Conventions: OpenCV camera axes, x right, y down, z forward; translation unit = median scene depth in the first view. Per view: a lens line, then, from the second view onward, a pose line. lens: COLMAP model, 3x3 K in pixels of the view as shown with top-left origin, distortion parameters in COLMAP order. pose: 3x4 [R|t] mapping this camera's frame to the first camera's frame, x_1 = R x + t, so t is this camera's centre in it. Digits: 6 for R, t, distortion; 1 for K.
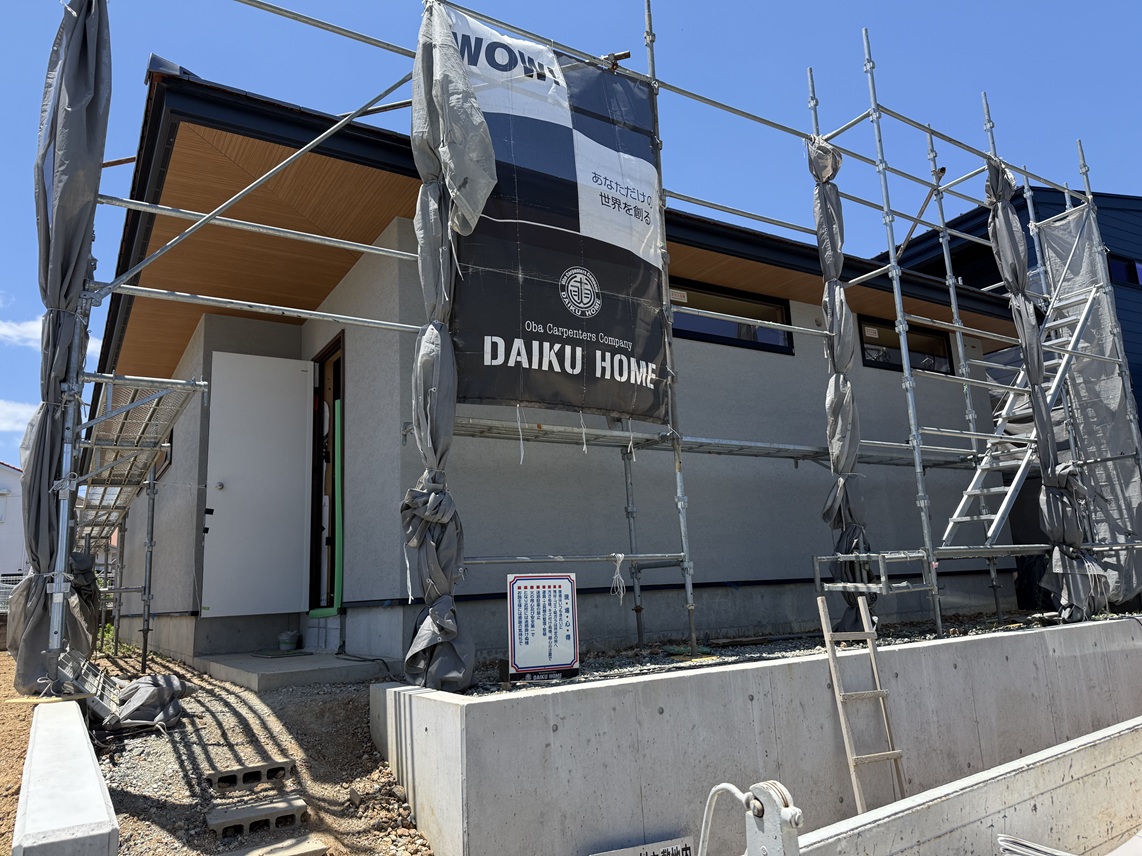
lens RADIAL K [[795.0, 0, 577.8], [0, 795.0, 432.5], [0, 0, 1]] dist [0.042739, -0.048843]
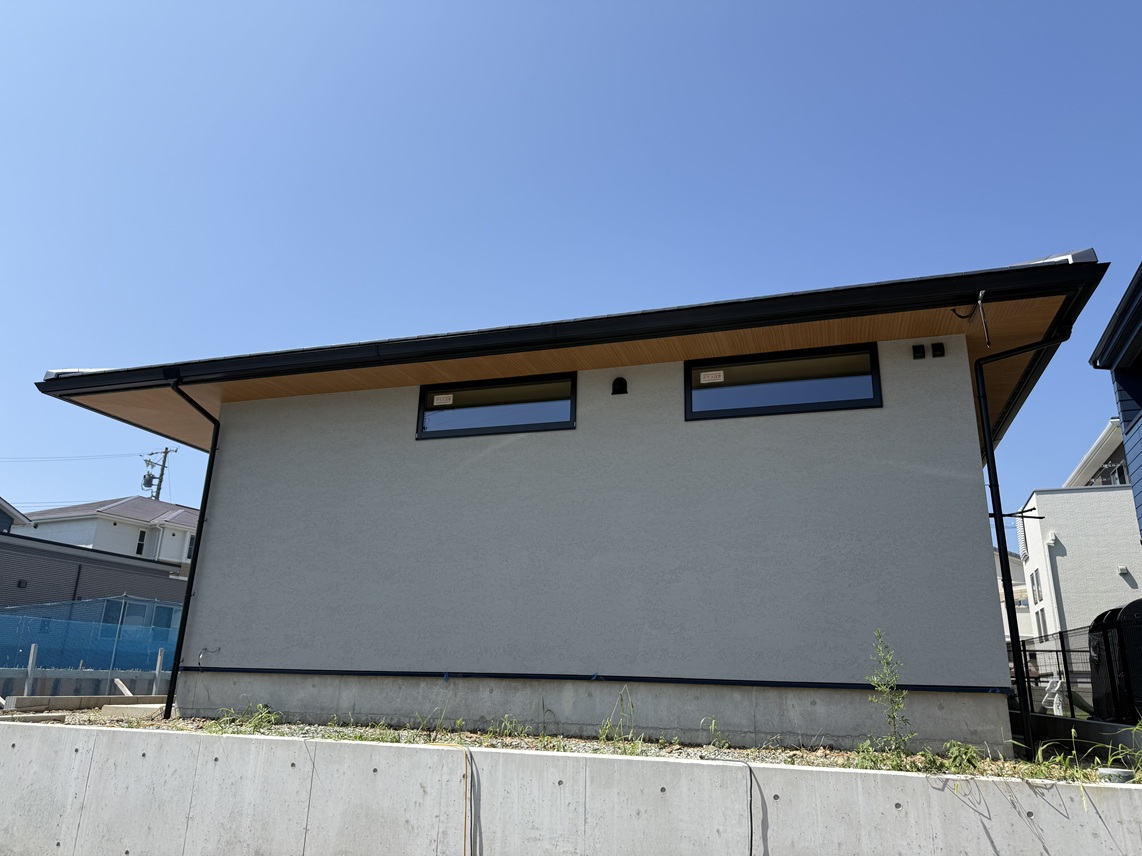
lens RADIAL K [[809.6, 0, 572.4], [0, 809.6, 425.0], [0, 0, 1]] dist [0.011257, -0.013044]
pose [[0.636003, -0.168644, -0.753033, 1.353362], [0.090629, 0.985399, -0.144139, 0.047078], [0.766346, 0.023426, 0.642001, 0.544613]]
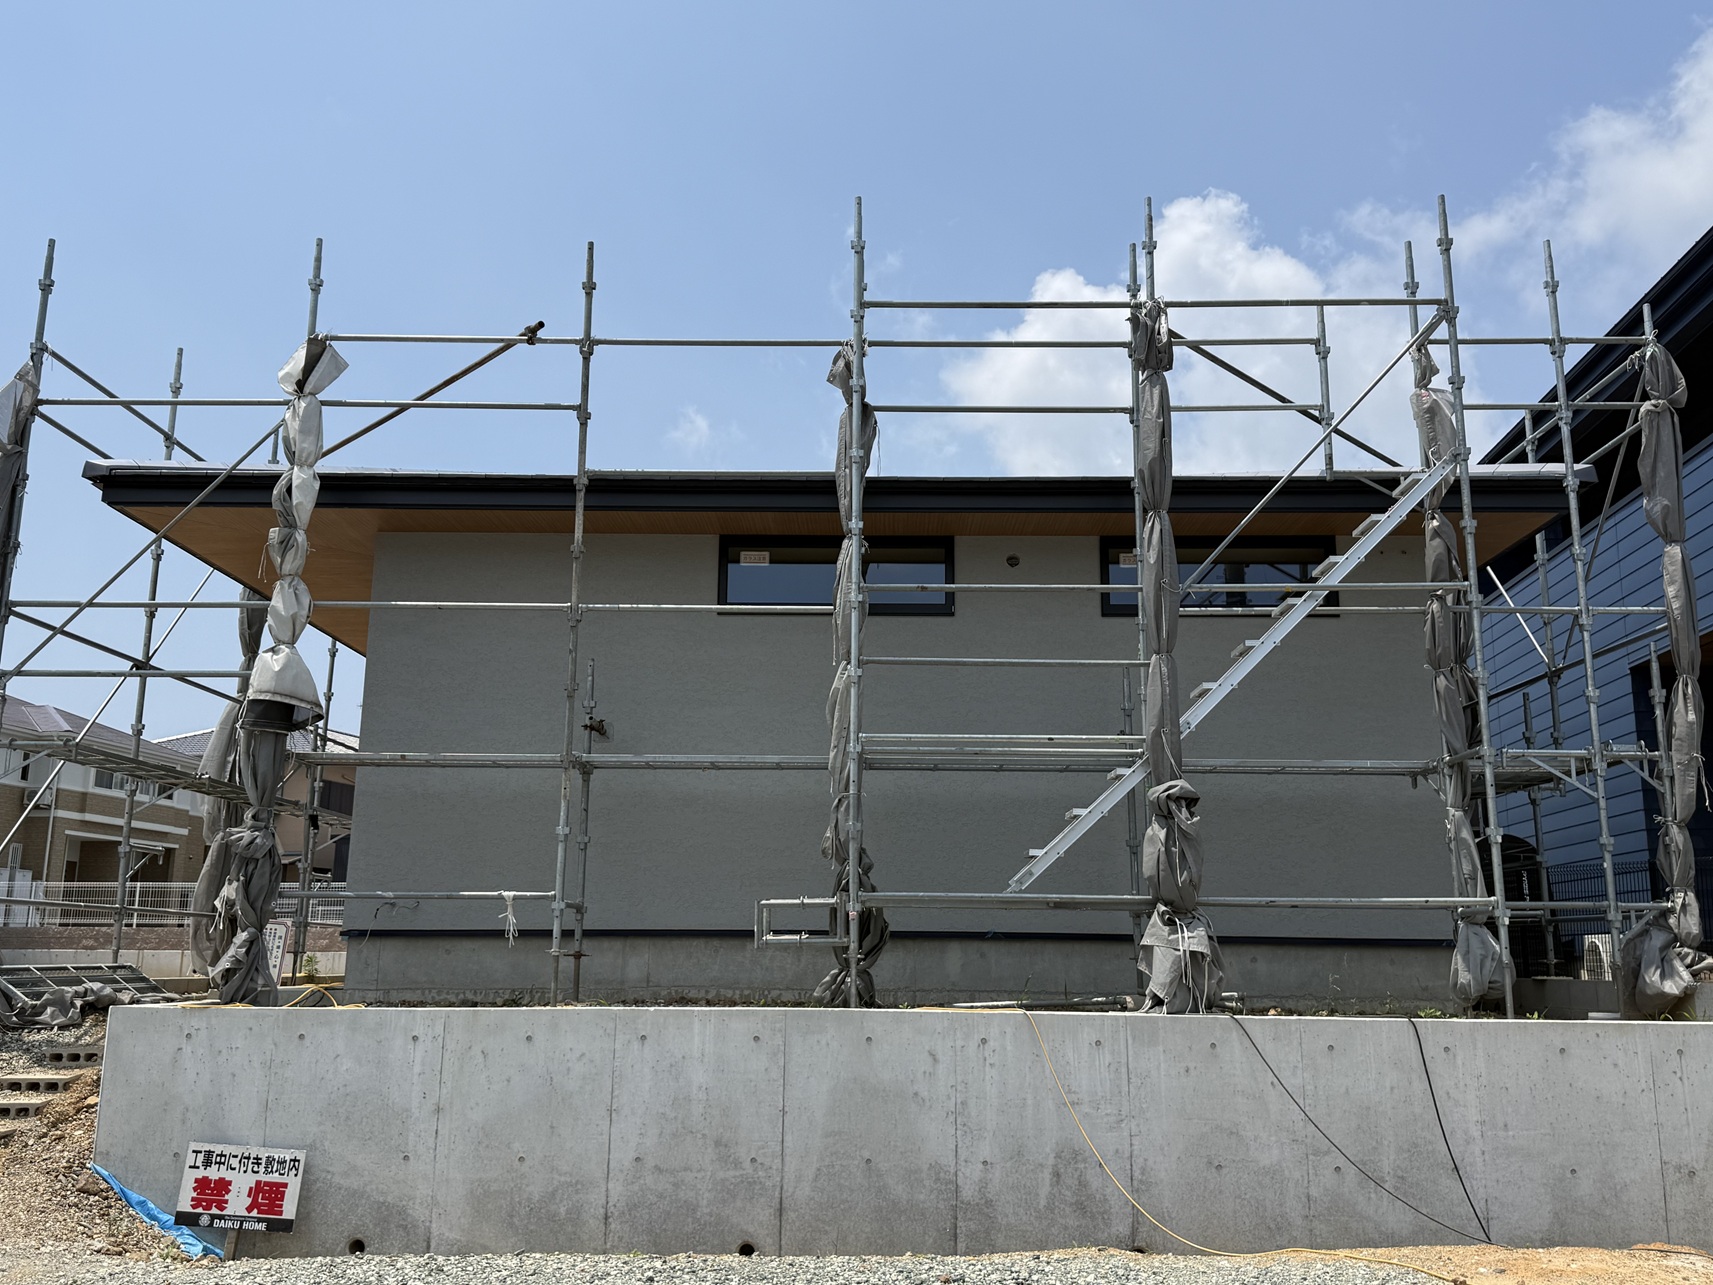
lens RADIAL K [[1467.0, 0, 855.5], [0, 1467.0, 635.4], [0, 0, 1]] dist [0.168046, -0.342119]
pose [[0.833200, -0.062394, -0.549440, 1.264867], [0.056183, 0.998024, -0.028137, -0.065420], [0.550110, -0.007426, 0.835059, -0.189438]]
